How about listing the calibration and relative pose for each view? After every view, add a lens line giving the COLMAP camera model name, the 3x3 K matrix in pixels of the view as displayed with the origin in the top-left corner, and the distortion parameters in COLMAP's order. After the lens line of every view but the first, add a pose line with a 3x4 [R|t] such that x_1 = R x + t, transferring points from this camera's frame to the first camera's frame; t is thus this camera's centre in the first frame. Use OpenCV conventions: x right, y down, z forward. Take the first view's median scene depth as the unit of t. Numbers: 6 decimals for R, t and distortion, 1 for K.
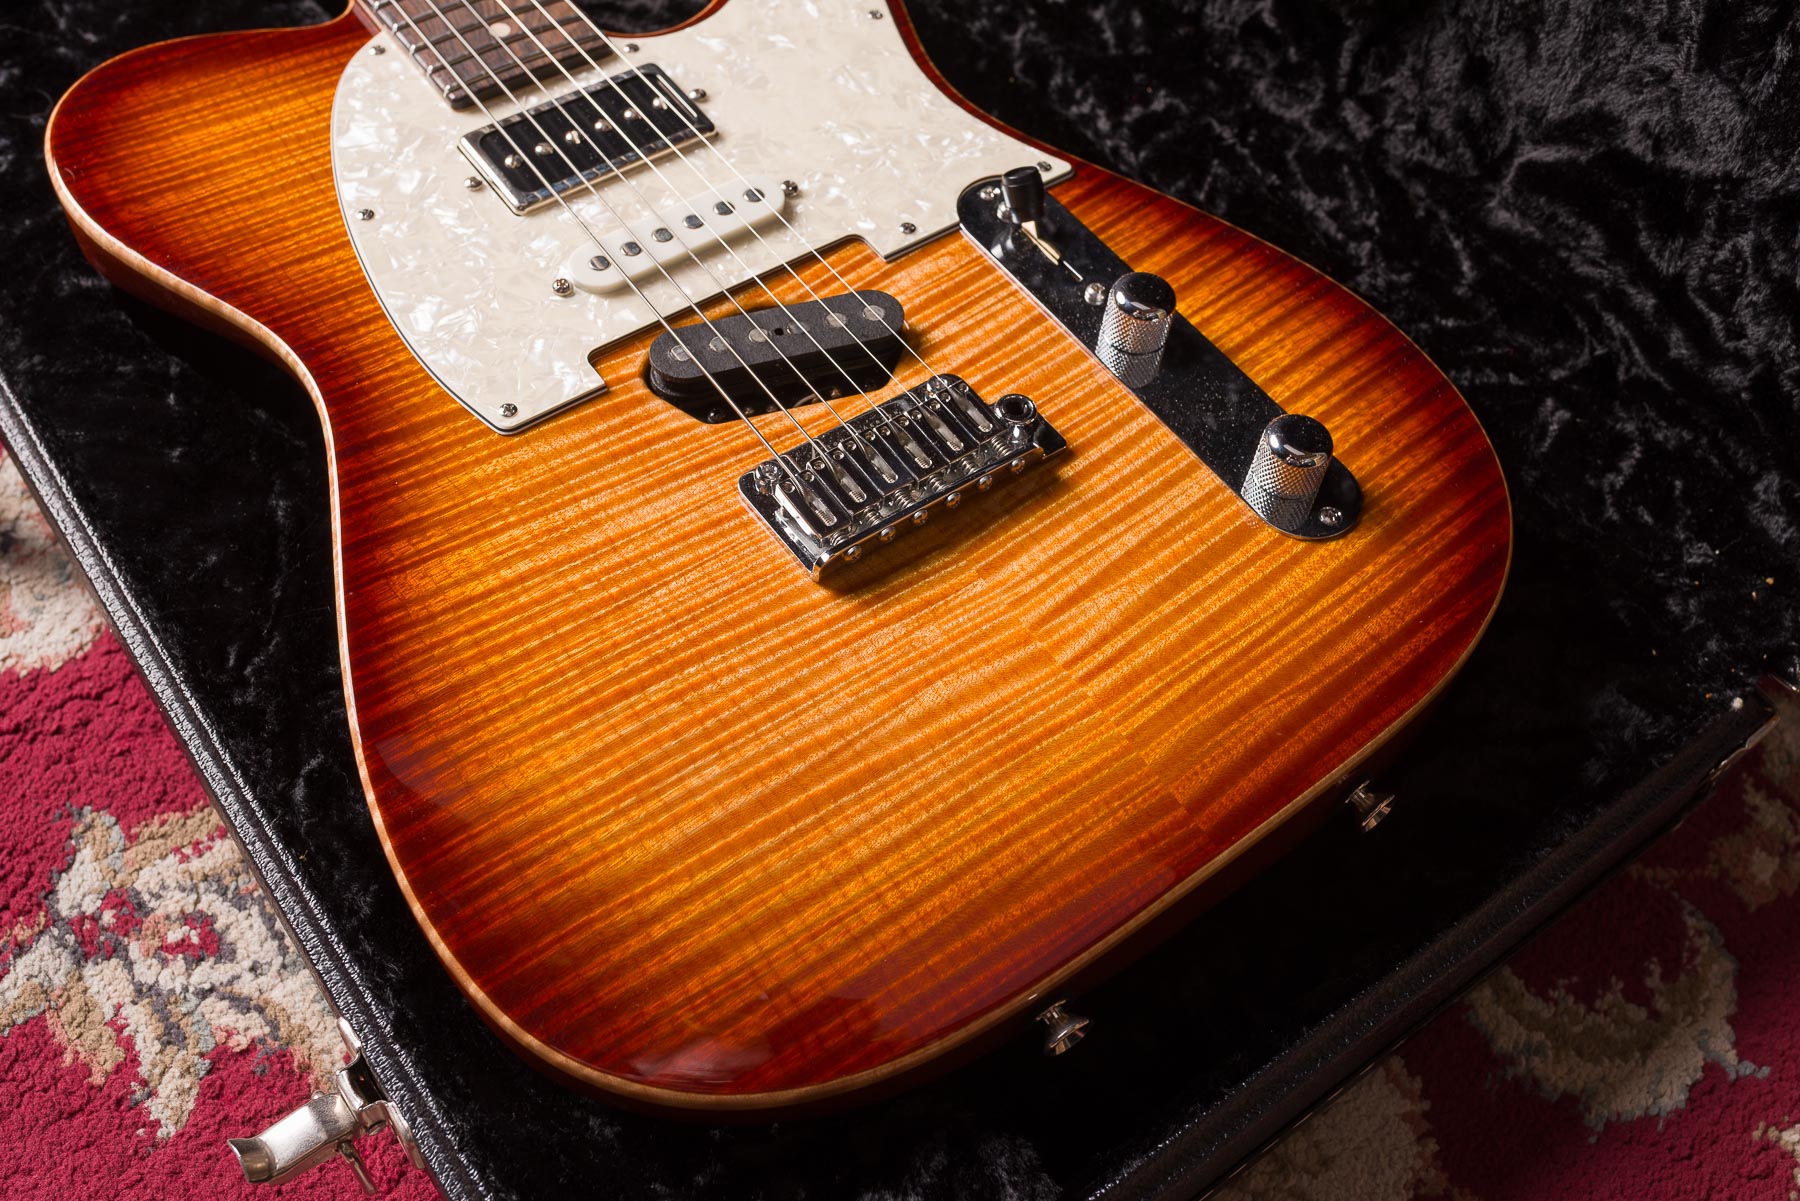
lens RADIAL K [[1772.1, 0, 901.1], [0, 1772.1, 601.7], [0, 0, 1]] dist [-0.003146, 0.006931]
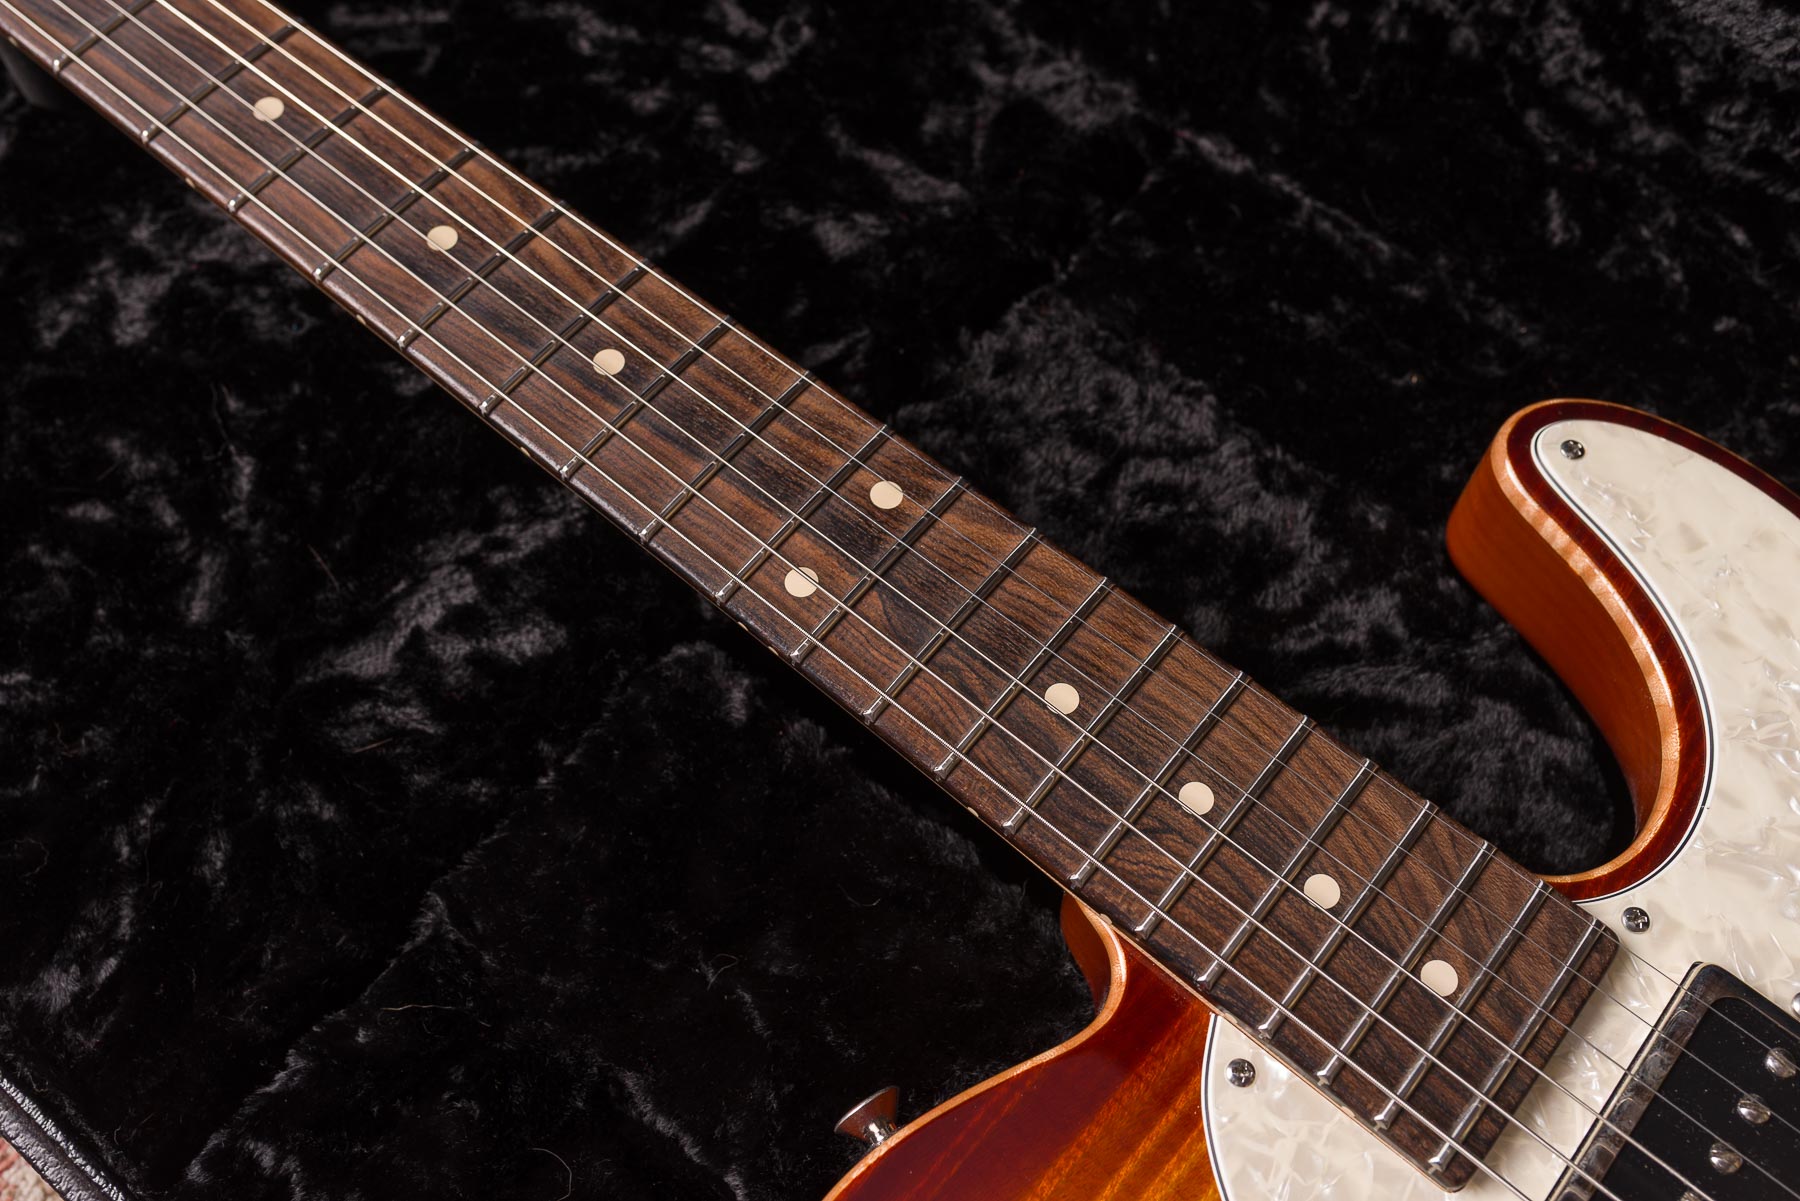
lens RADIAL K [[1794.4, 0, 902.3], [0, 1794.4, 600.2], [0, 0, 1]] dist [-0.002359, 0.004895]
pose [[0.968280, -0.241142, 0.065452, -0.432001], [0.227801, 0.959576, 0.165288, -0.616431], [-0.102664, -0.145135, 0.984071, 0.525839]]
